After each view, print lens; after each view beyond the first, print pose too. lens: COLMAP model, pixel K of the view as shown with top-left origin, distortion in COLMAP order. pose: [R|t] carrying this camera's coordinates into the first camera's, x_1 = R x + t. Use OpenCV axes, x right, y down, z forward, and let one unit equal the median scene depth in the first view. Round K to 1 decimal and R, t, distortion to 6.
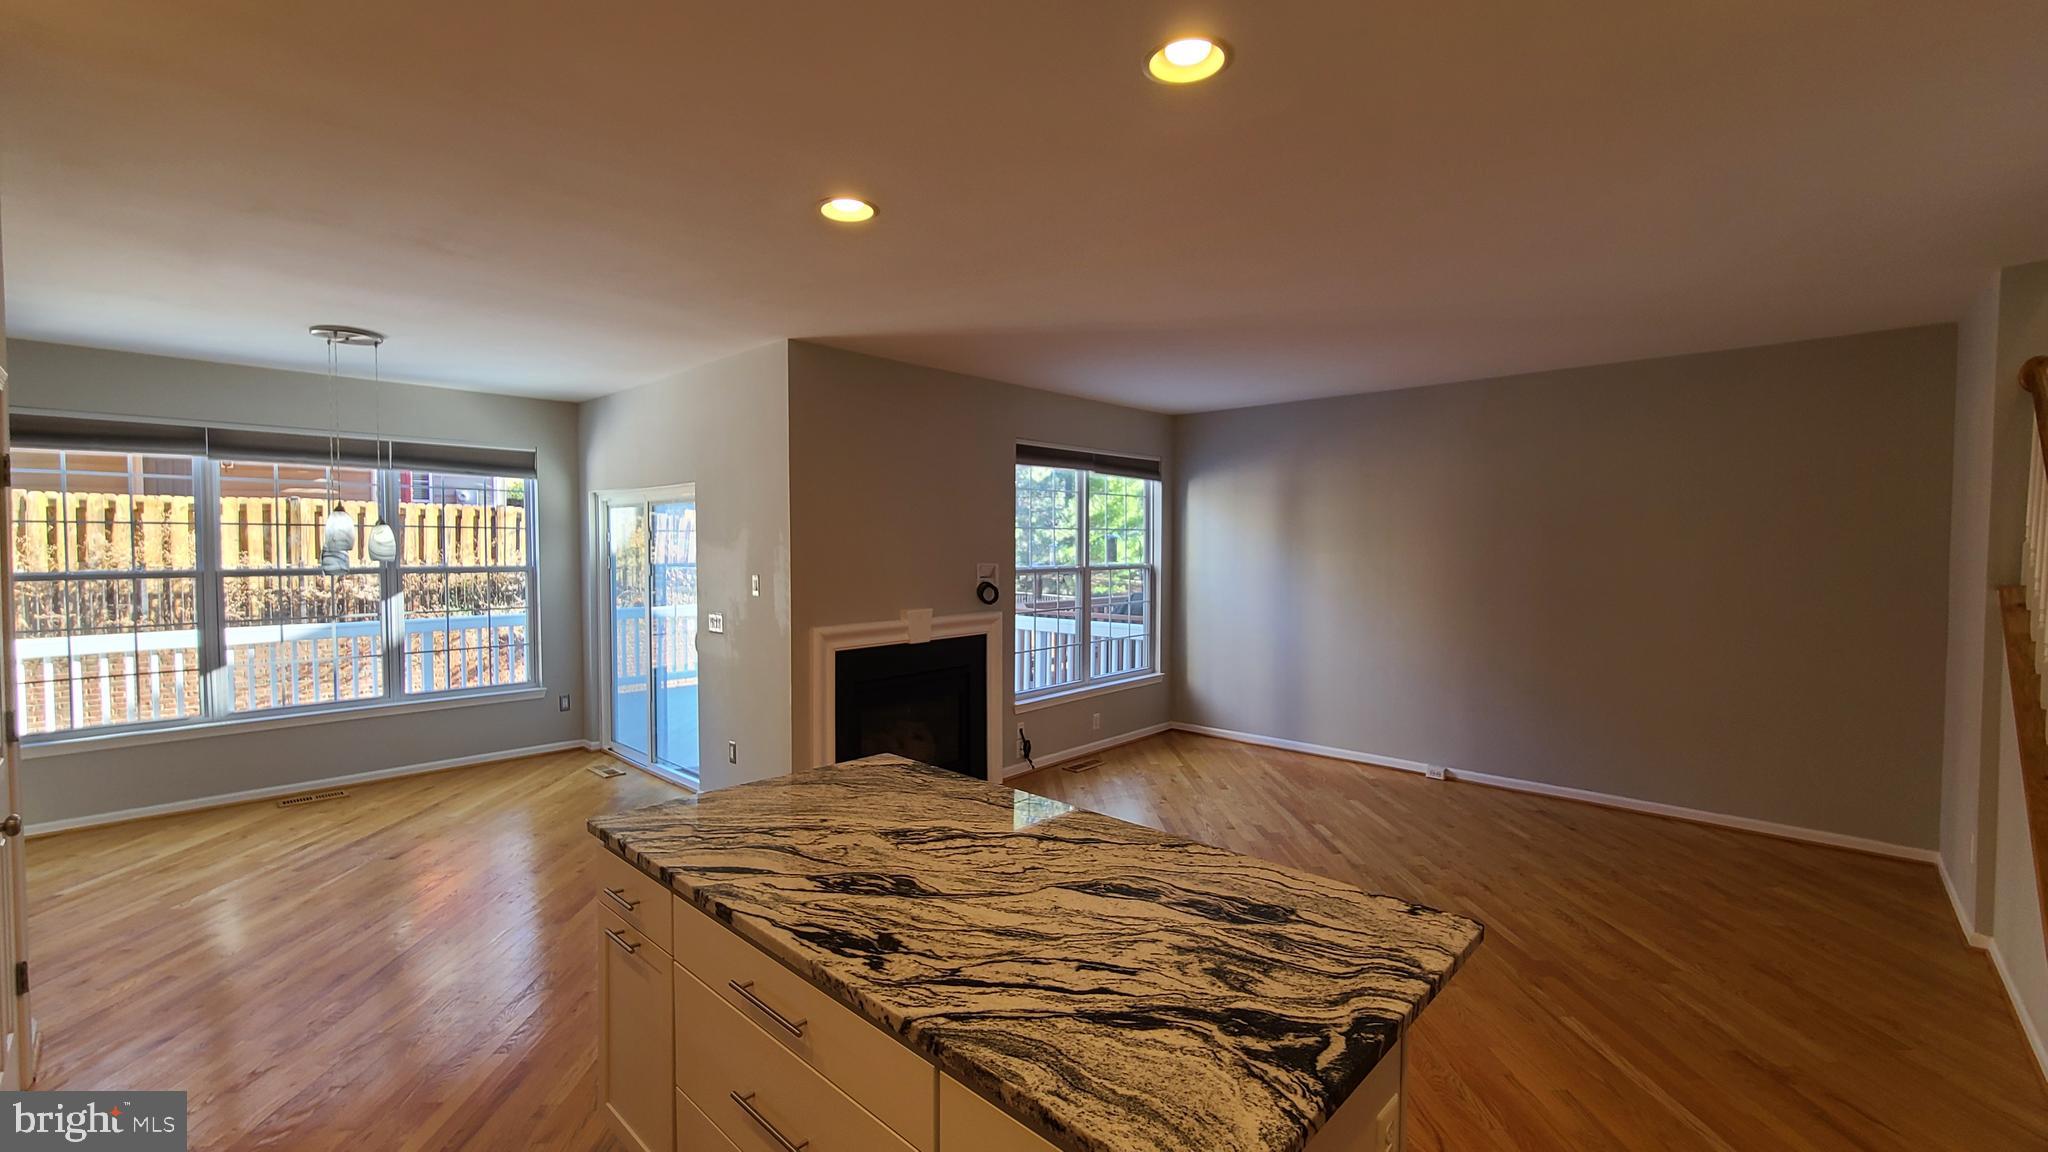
lens RADIAL K [[839.3, 0, 1023.0], [0, 839.3, 572.5], [0, 0, 1]] dist [-0.002392, -0.000401]
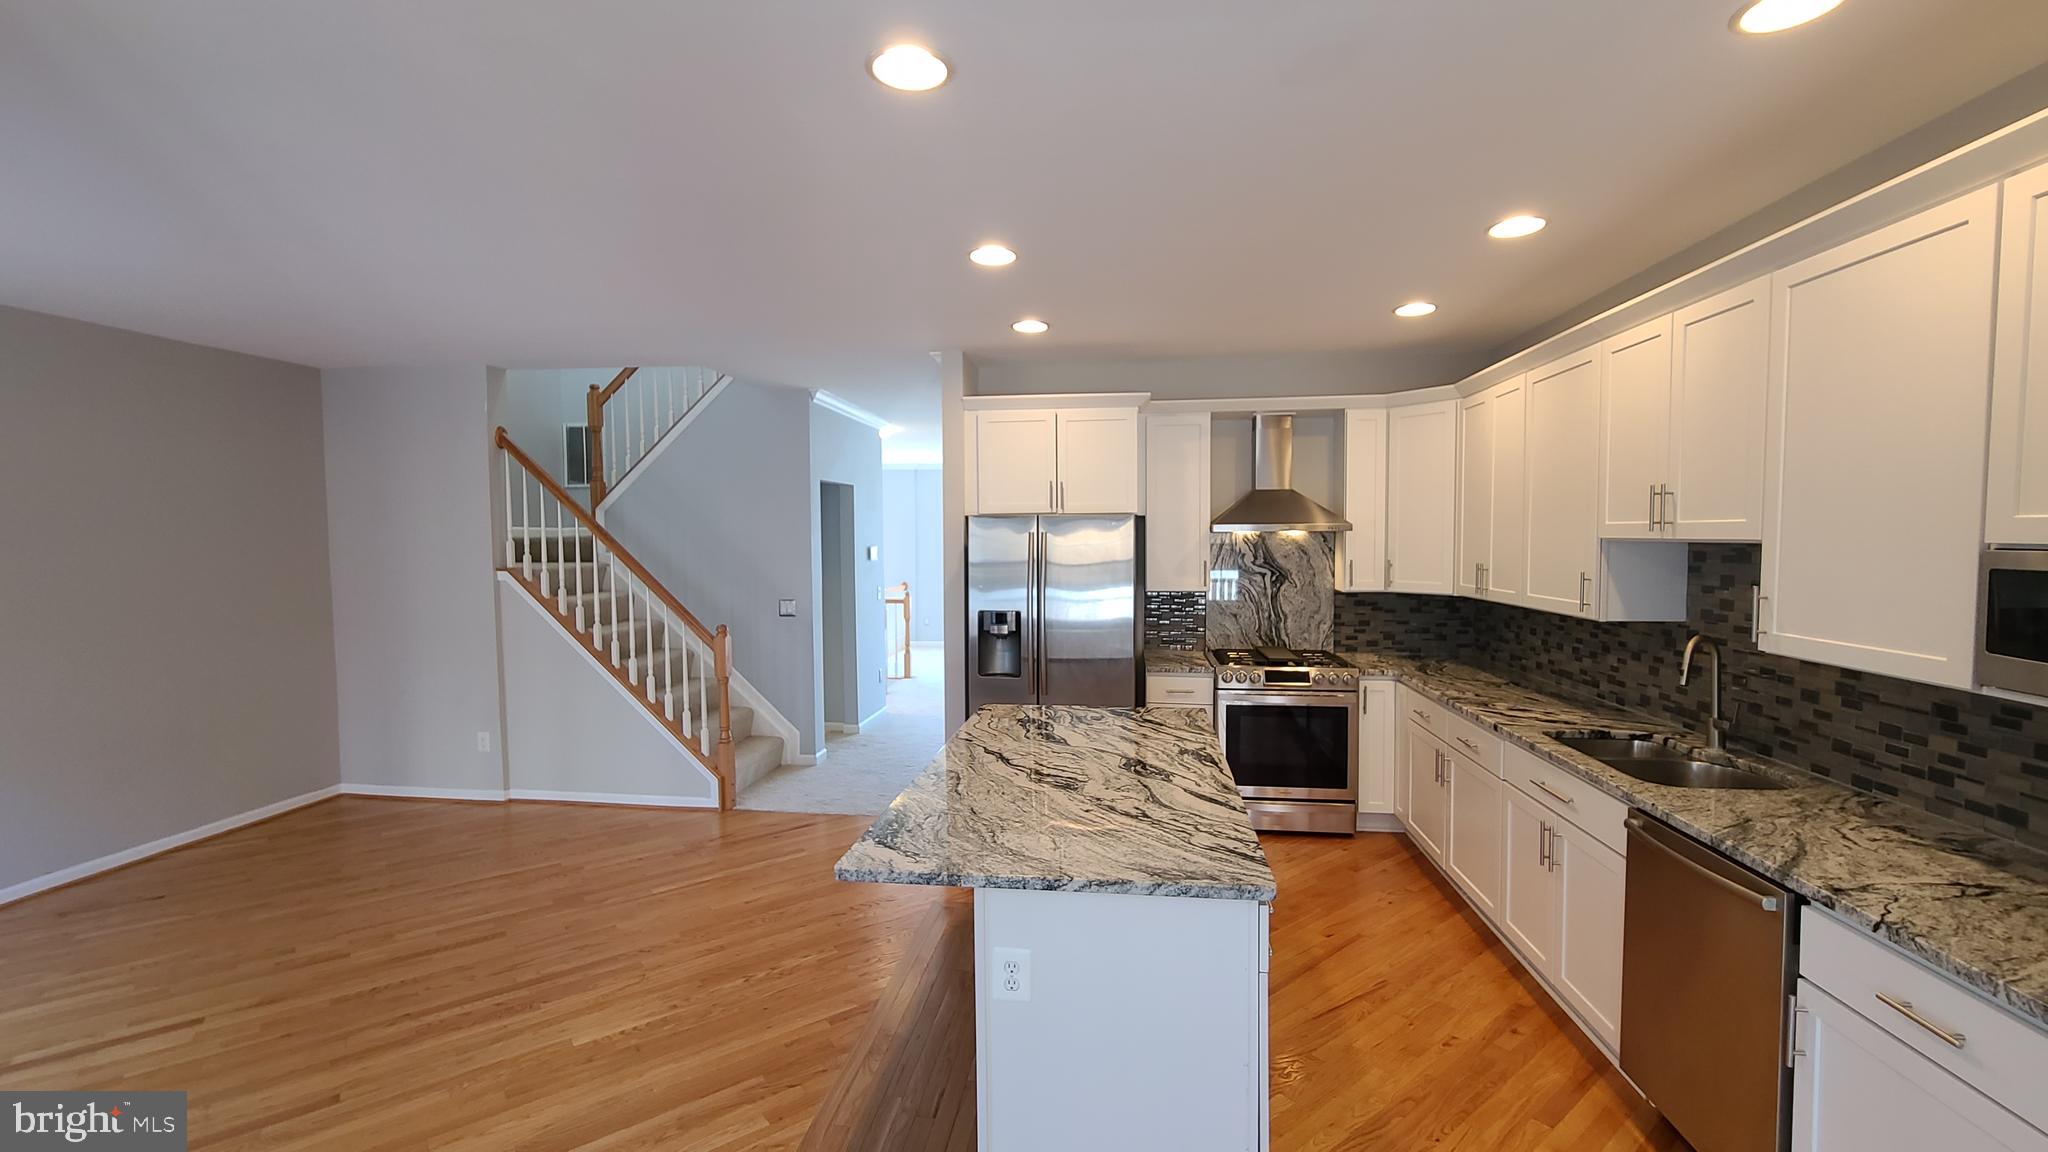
lens RADIAL K [[839.3, 0, 1021.3], [0, 839.3, 572.8], [0, 0, 1]] dist [-0.002392, -0.000401]
pose [[-0.583367, -0.034816, 0.811462, -0.410932], [0.033664, 0.997186, 0.066986, -0.029423], [-0.811511, 0.066394, -0.580553, 0.661851]]
